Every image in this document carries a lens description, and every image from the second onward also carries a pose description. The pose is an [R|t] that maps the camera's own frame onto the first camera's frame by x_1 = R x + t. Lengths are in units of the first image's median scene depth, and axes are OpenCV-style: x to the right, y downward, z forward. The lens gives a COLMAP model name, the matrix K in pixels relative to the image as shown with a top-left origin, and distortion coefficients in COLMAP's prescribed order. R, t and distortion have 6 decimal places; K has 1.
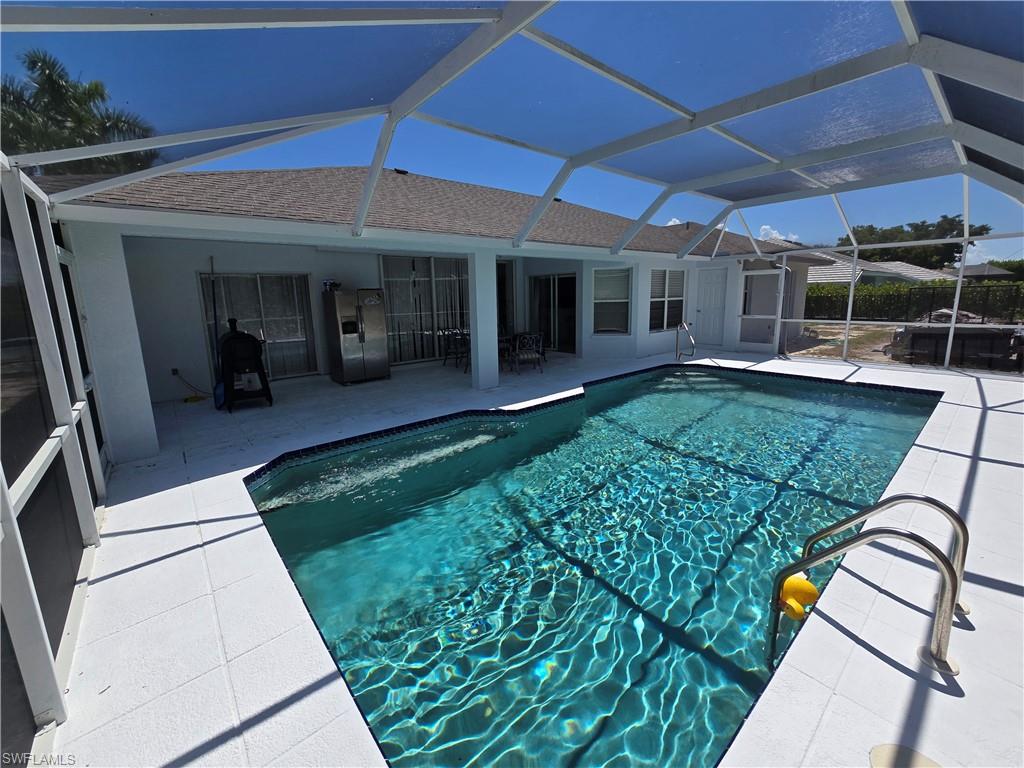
lens RADIAL K [[418.6, 0, 505.2], [0, 418.6, 376.0], [0, 0, 1]] dist [-0.005740, 0.001206]
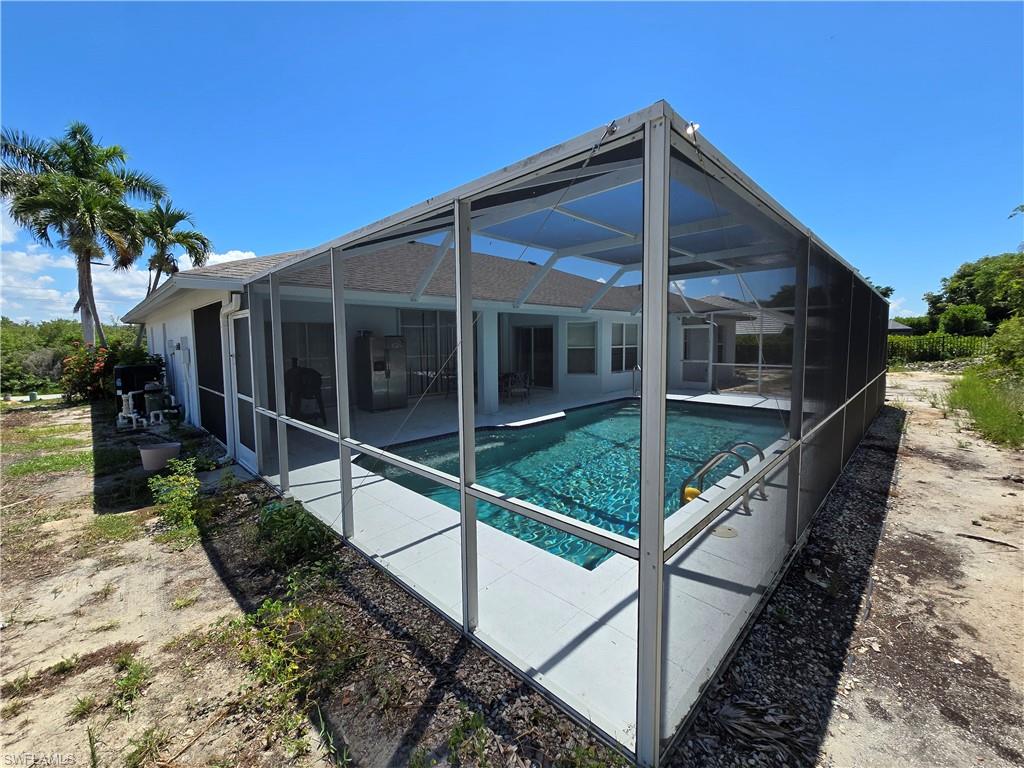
lens RADIAL K [[418.6, 0, 510.3], [0, 418.6, 380.6], [0, 0, 1]] dist [-0.005740, 0.001206]
pose [[0.995529, 0.003539, 0.094395, -0.079359], [0.005654, 0.995274, -0.096938, 0.041031], [-0.094292, 0.097038, 0.990804, -0.220926]]
